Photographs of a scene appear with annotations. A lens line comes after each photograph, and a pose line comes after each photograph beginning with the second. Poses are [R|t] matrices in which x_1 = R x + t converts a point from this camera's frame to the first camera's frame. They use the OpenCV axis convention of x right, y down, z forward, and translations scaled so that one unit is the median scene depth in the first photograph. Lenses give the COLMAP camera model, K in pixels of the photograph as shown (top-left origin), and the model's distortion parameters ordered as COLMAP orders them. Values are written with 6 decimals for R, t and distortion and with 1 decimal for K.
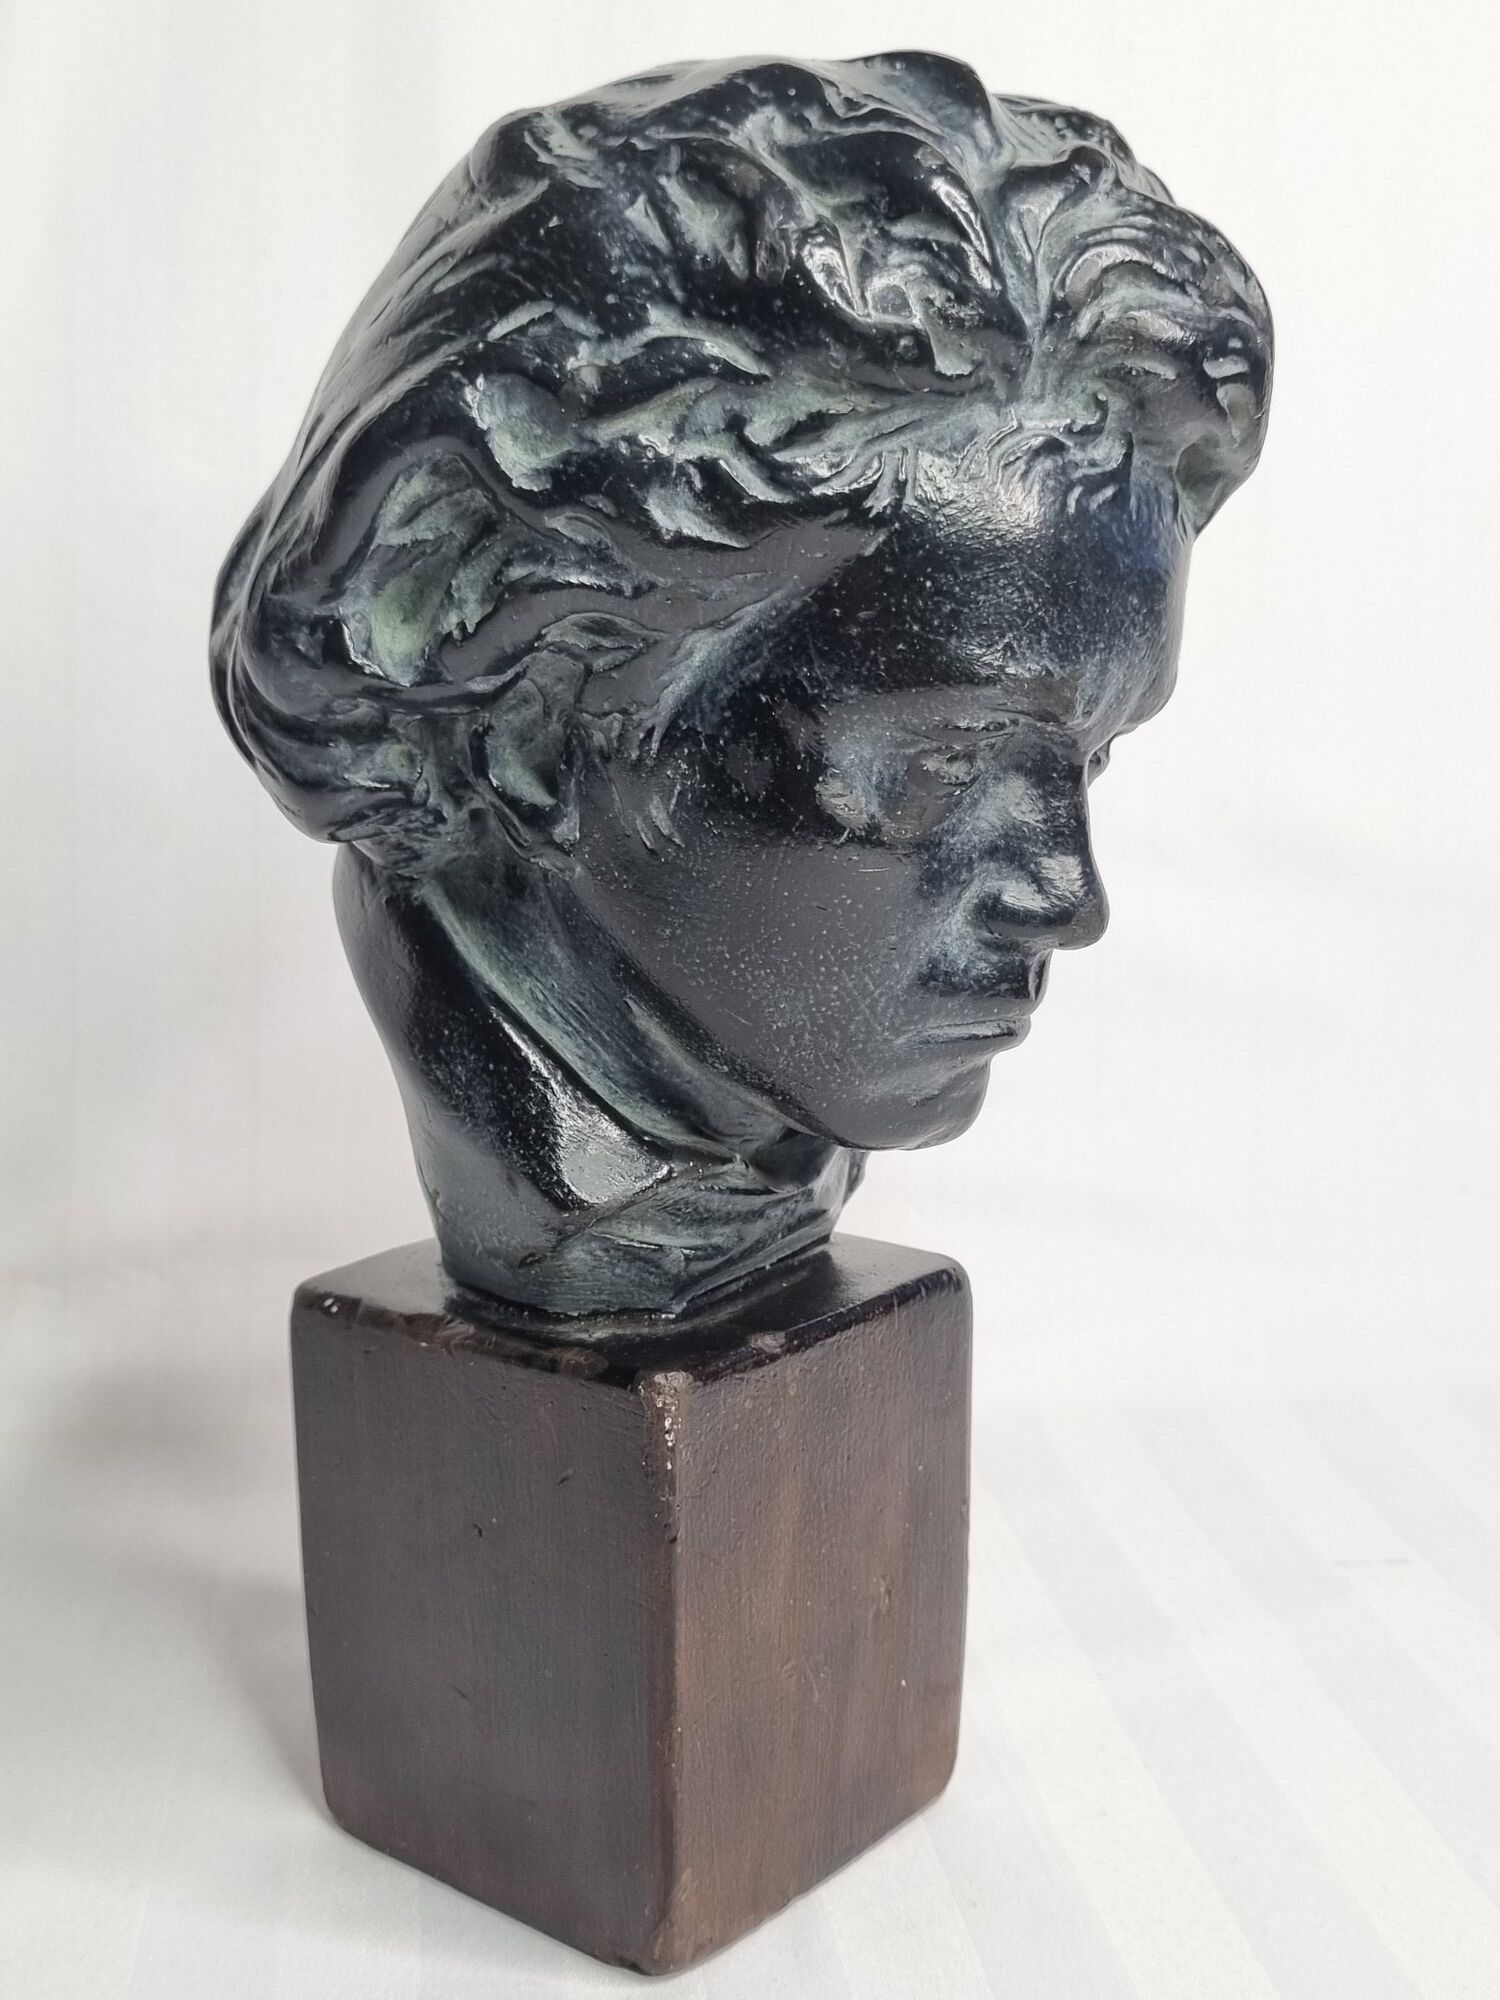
lens RADIAL K [[2531.8, 0, 757.1], [0, 2531.8, 1005.4], [0, 0, 1]] dist [0.010378, 0.000000]
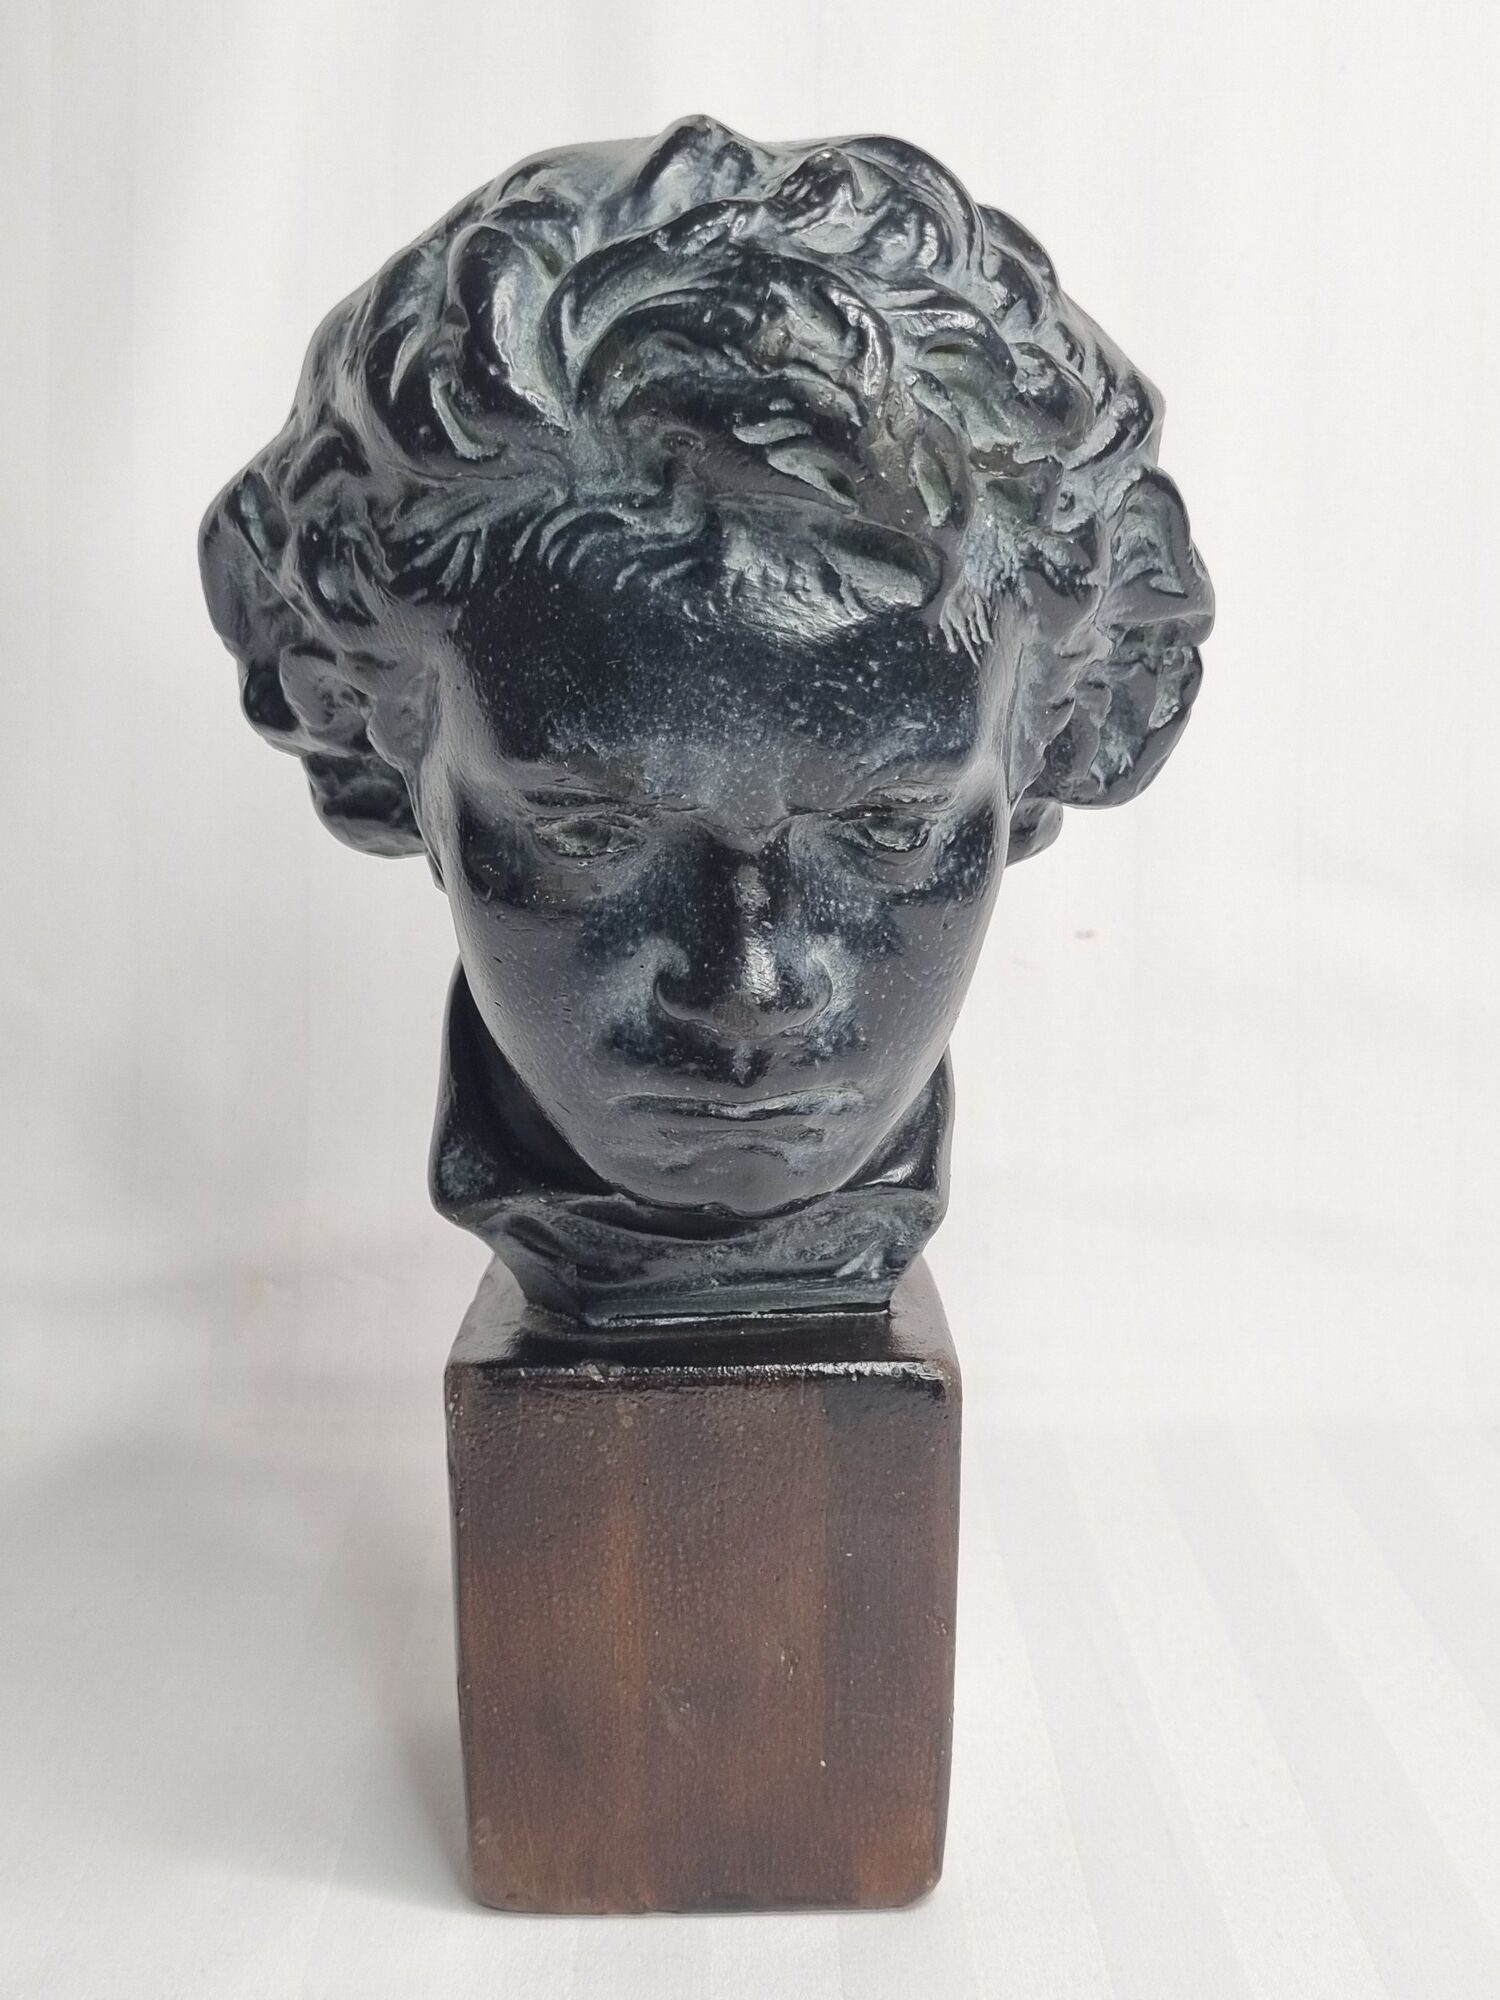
lens RADIAL K [[2531.8, 0, 774.6], [0, 2531.8, 1049.2], [0, 0, 1]] dist [0.010378, 0.000000]
pose [[0.614572, 0.152089, -0.774061, 0.937135], [-0.127821, 0.987471, 0.092536, -0.116486], [0.778436, 0.042071, 0.626312, 0.436971]]
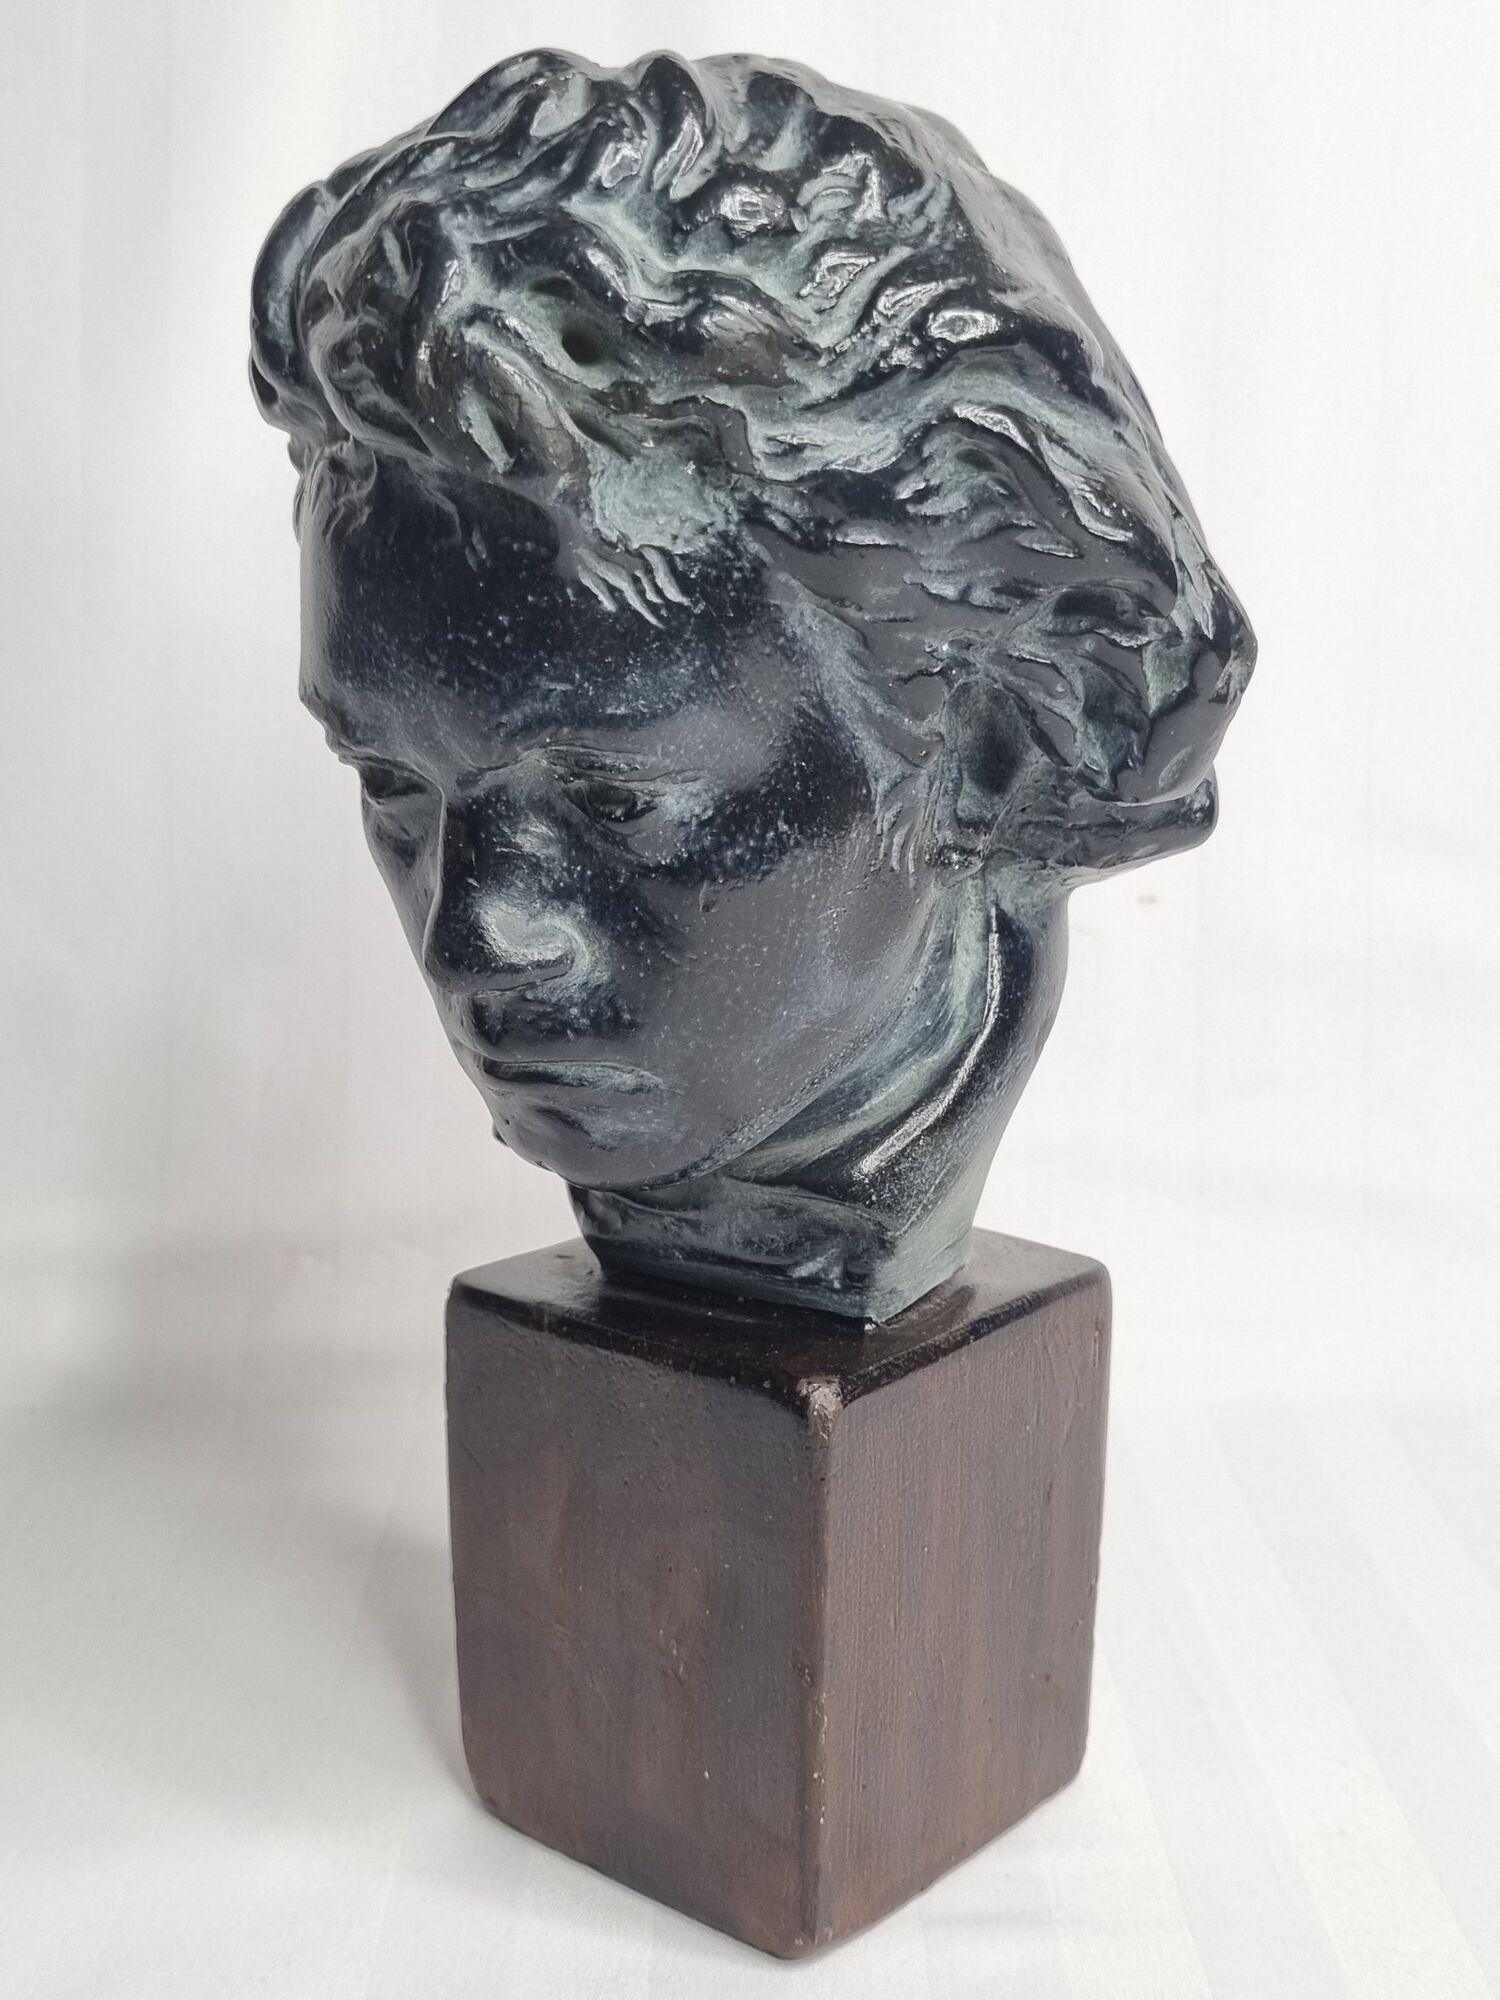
lens RADIAL K [[2531.8, 0, 754.7], [0, 2531.8, 1040.5], [0, 0, 1]] dist [0.010378, 0.000000]
pose [[-0.054130, 0.215946, -0.974904, 1.117986], [-0.169733, 0.960137, 0.222099, -0.251390], [0.984002, 0.177495, -0.015319, 1.205475]]
